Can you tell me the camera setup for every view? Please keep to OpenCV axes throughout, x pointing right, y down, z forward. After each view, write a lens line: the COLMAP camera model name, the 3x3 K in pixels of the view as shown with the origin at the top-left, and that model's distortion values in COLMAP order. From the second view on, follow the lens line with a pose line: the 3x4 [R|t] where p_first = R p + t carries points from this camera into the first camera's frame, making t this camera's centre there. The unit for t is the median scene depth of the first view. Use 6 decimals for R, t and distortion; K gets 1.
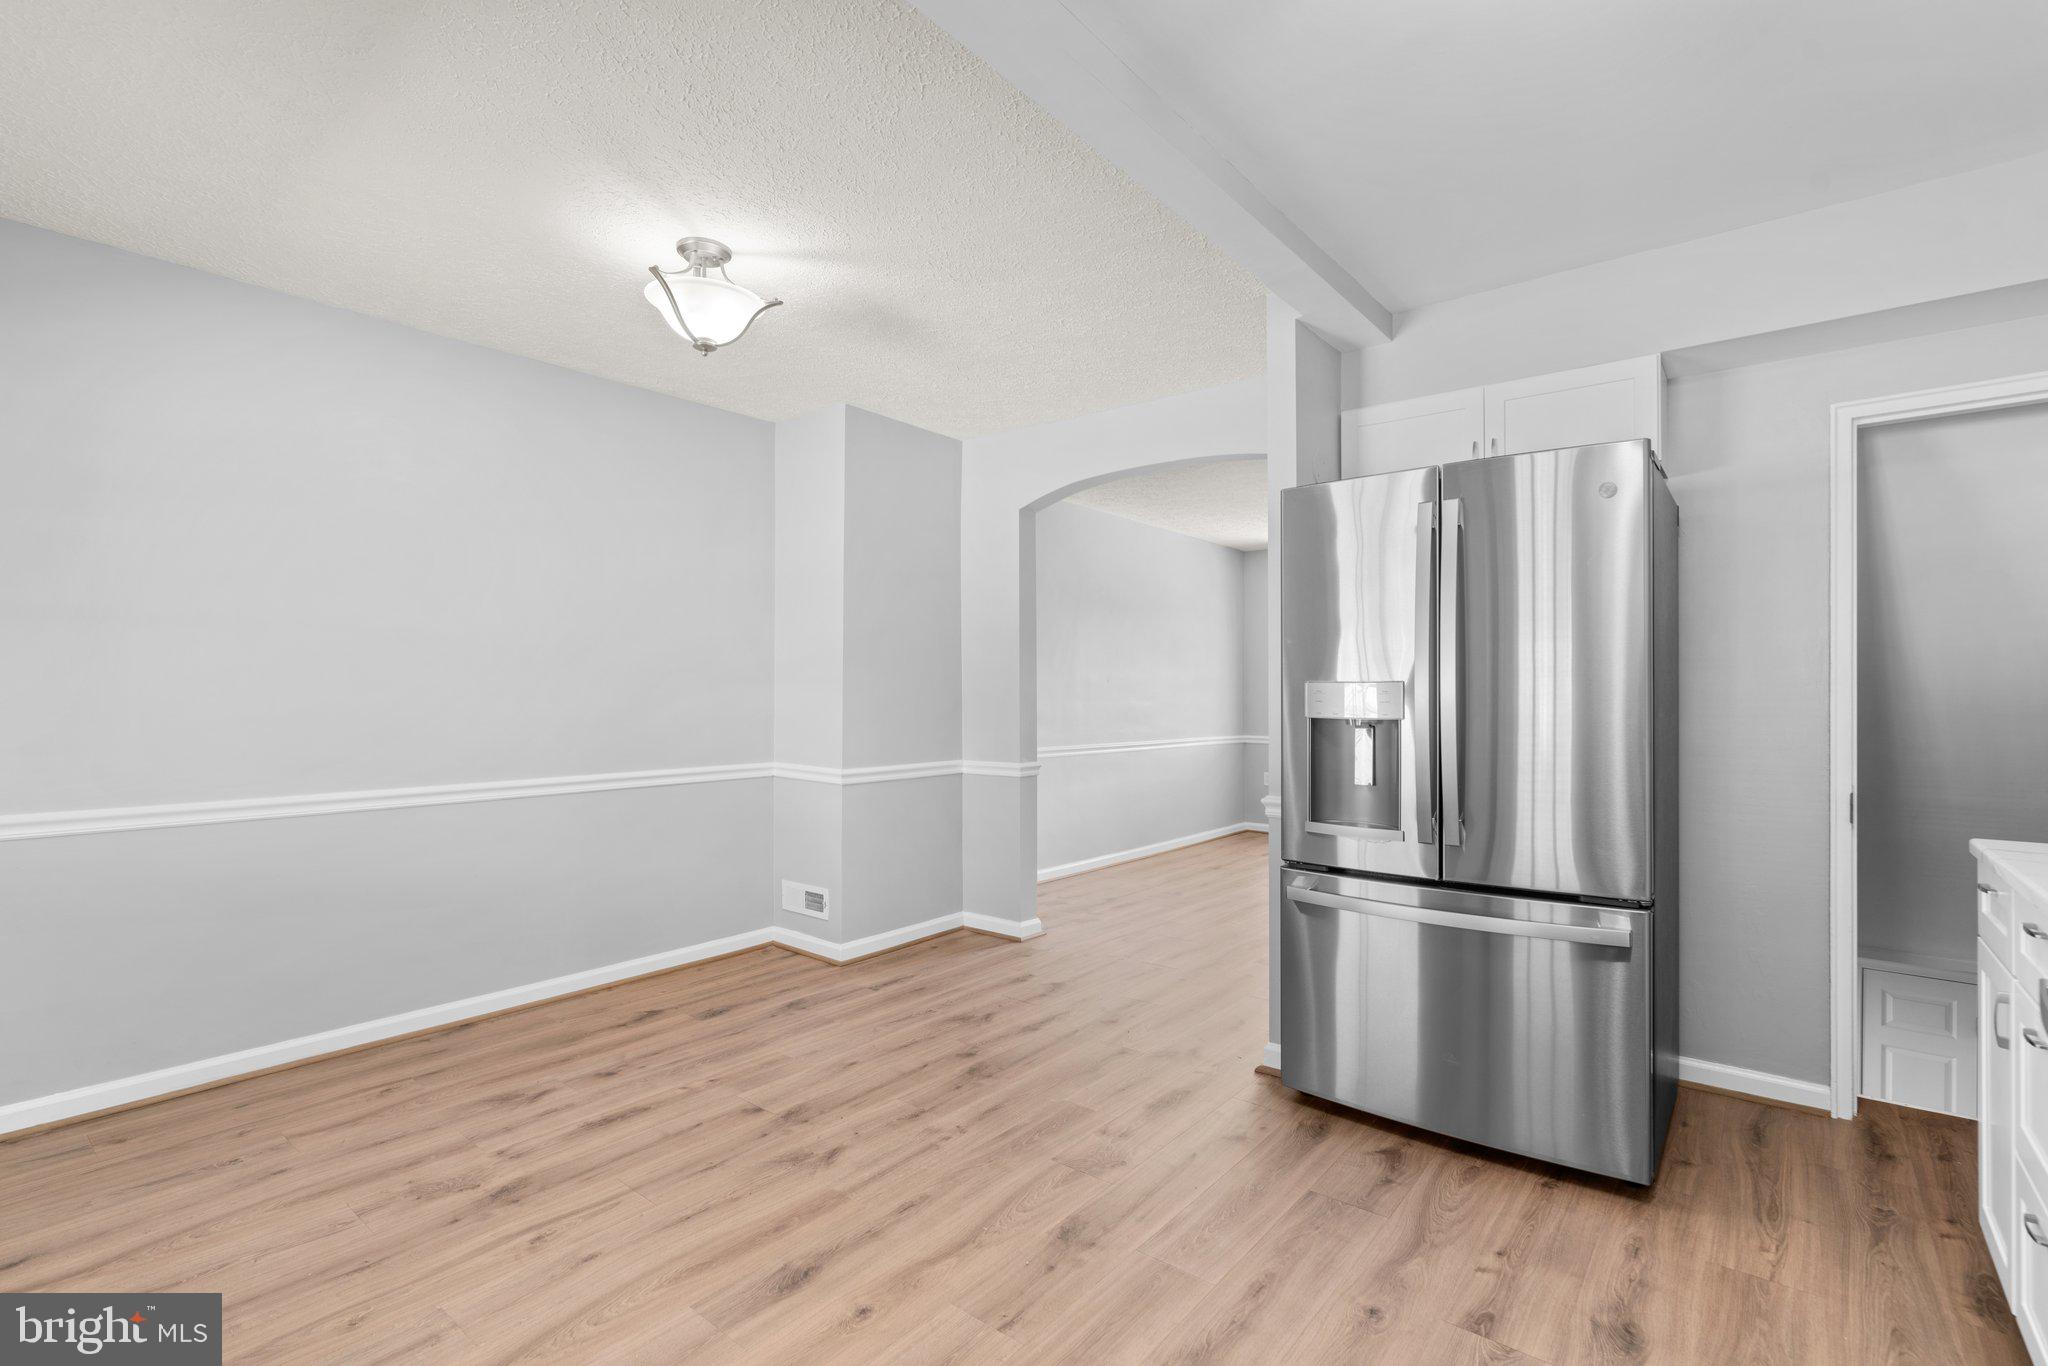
lens RADIAL K [[931.4, 0, 1029.8], [0, 931.4, 687.0], [0, 0, 1]] dist [-0.004322, 0.000826]
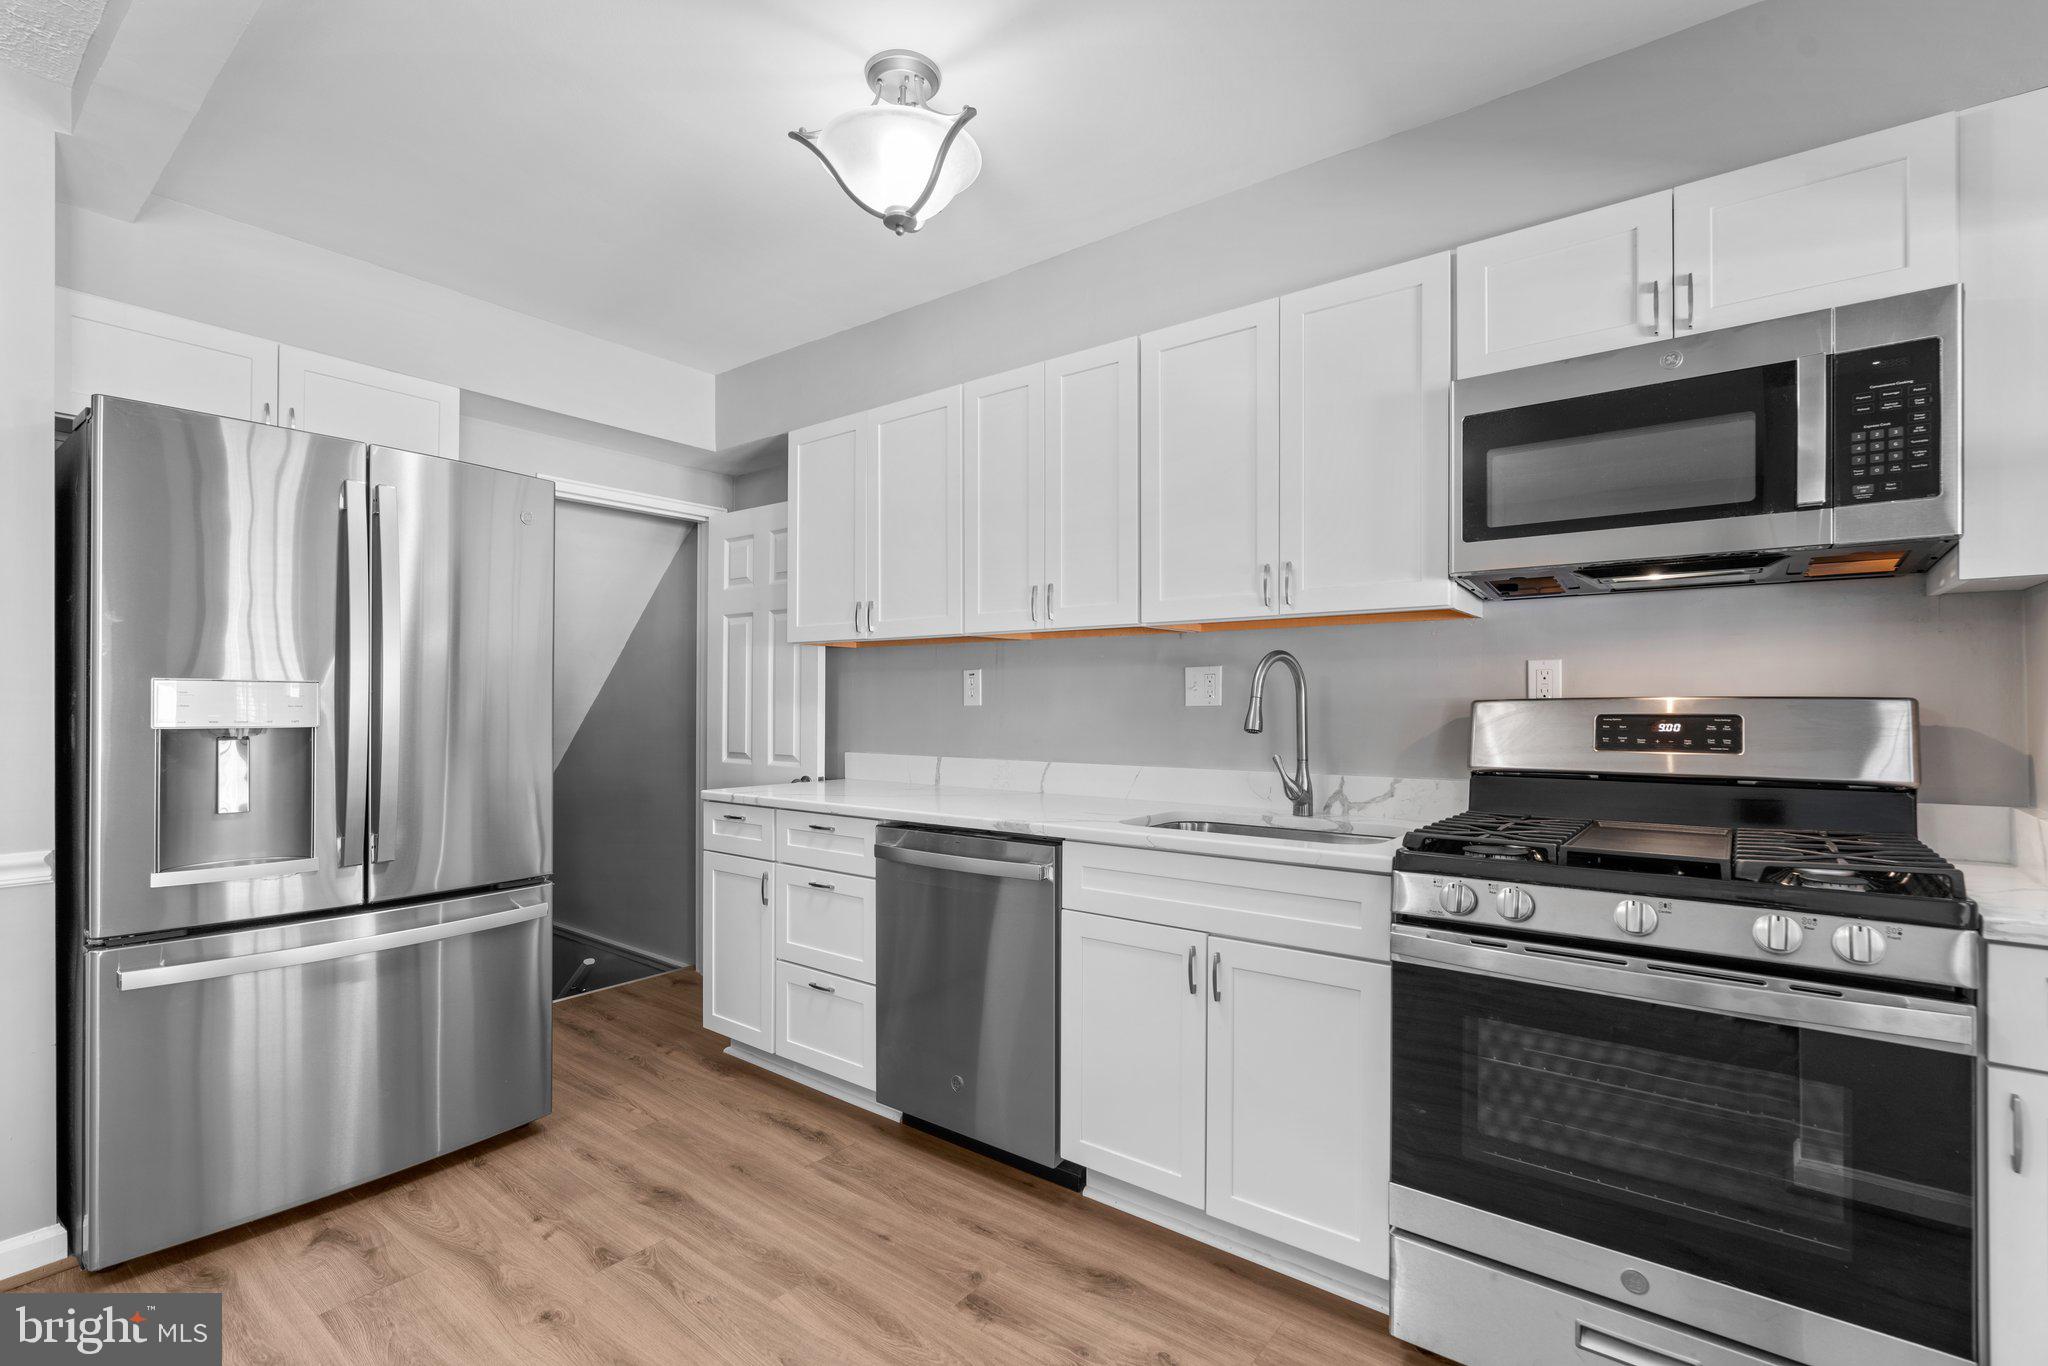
lens RADIAL K [[926.4, 0, 1026.2], [0, 926.4, 704.4], [0, 0, 1]] dist [-0.005838, 0.000472]
pose [[-0.026183, -0.000418, 0.999657, -0.459460], [-0.012181, 0.999926, 0.000100, 0.006500], [-0.999583, -0.012174, -0.026186, 0.376054]]
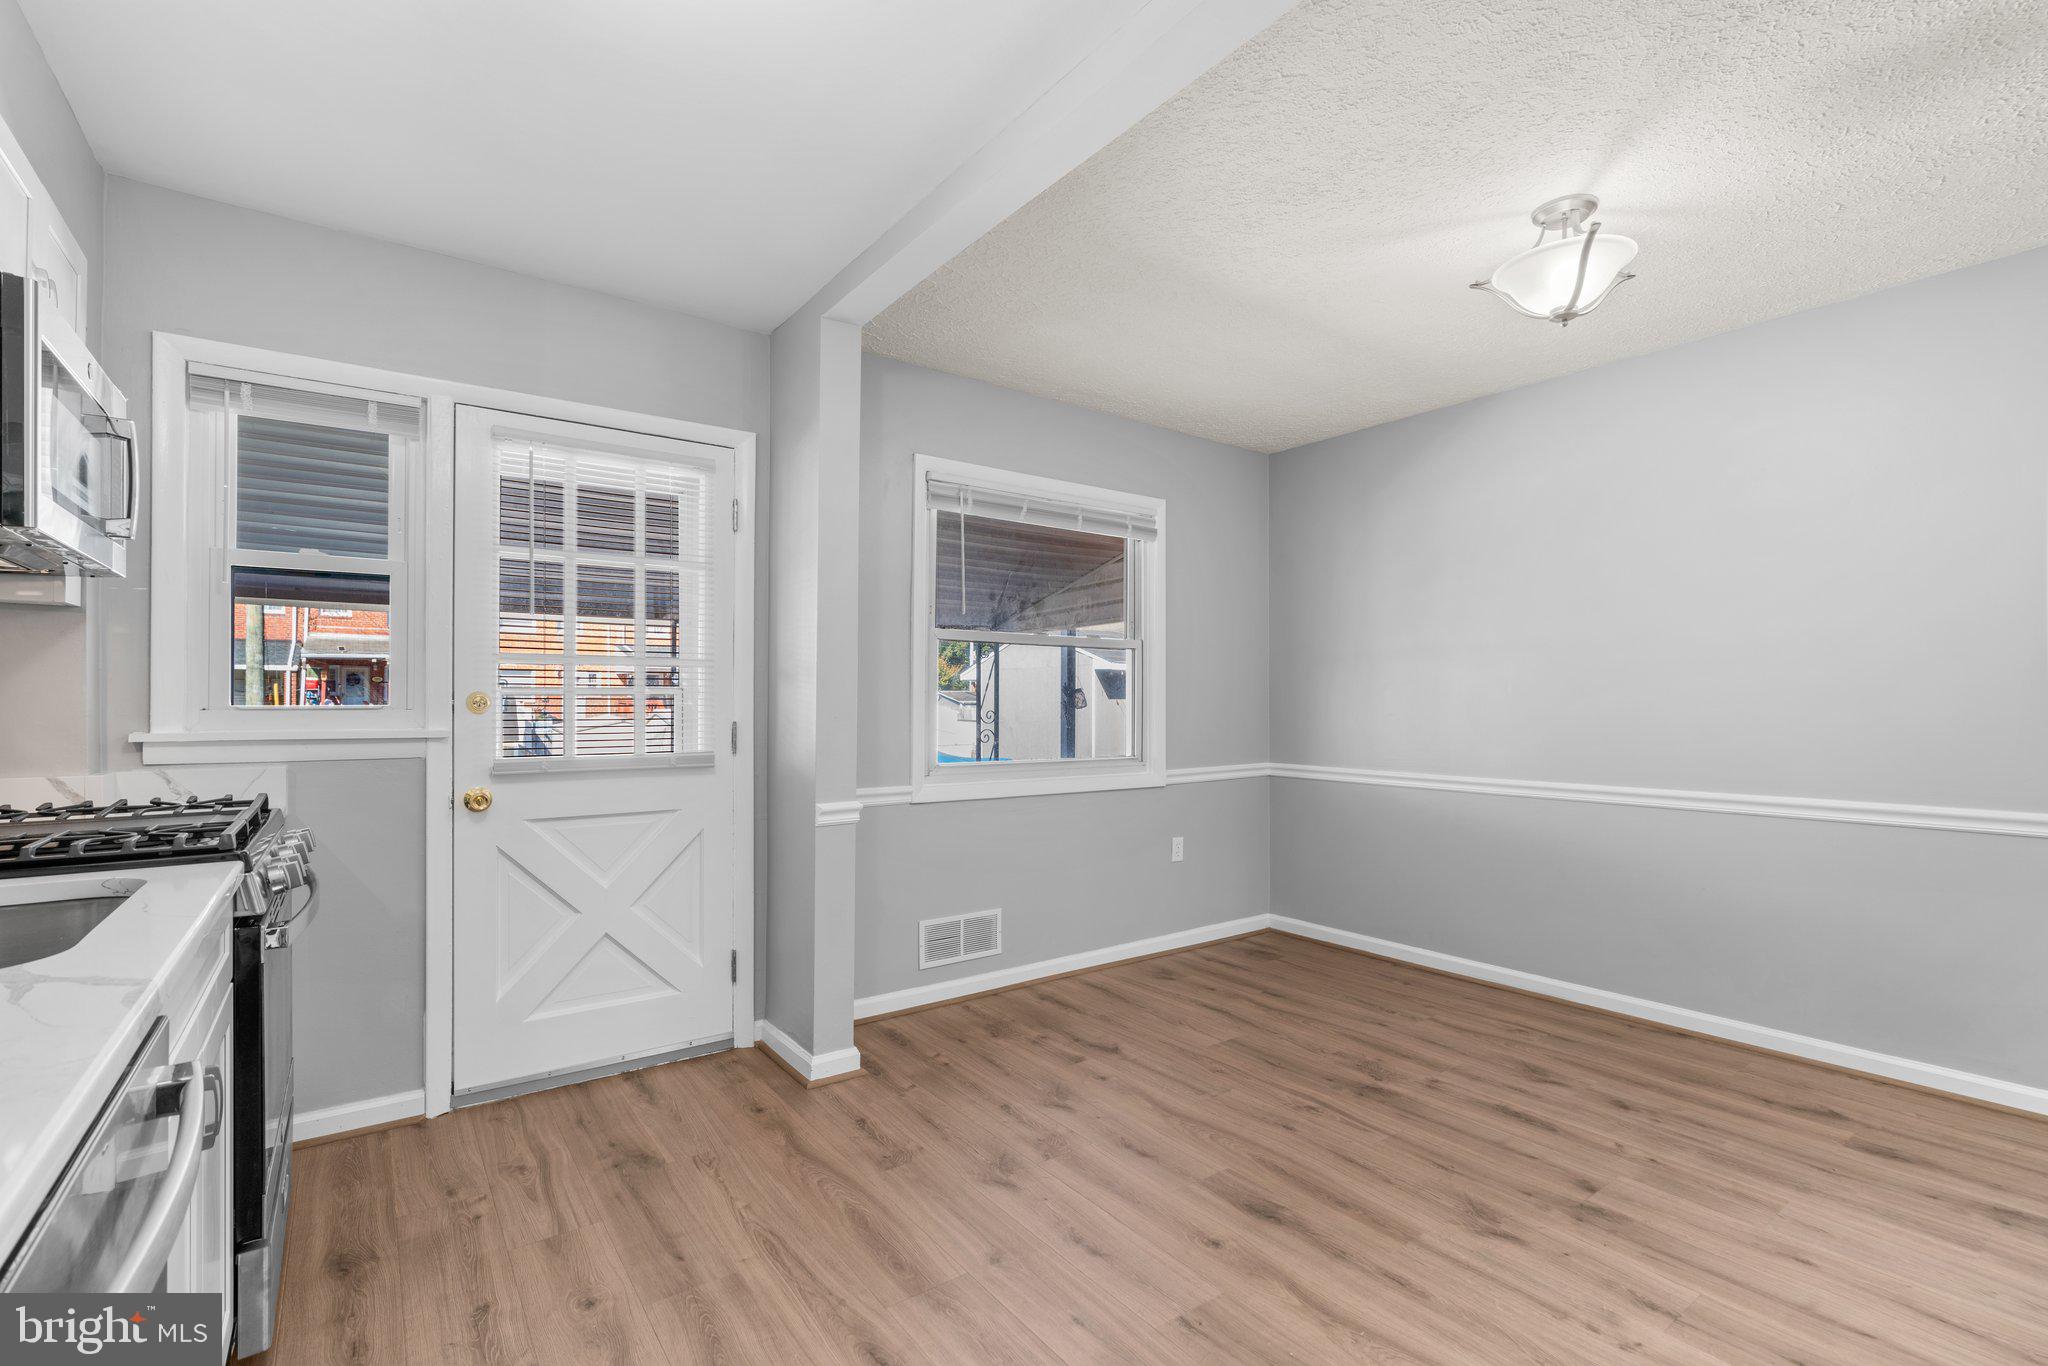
lens RADIAL K [[922.8, 0, 1023.5], [0, 922.8, 702.4], [0, 0, 1]] dist [-0.005087, 0.000813]
pose [[-0.255192, -0.001002, -0.966890, 0.696210], [0.005805, 0.999980, -0.002568, 0.011548], [0.966873, -0.006268, -0.255181, 0.769090]]
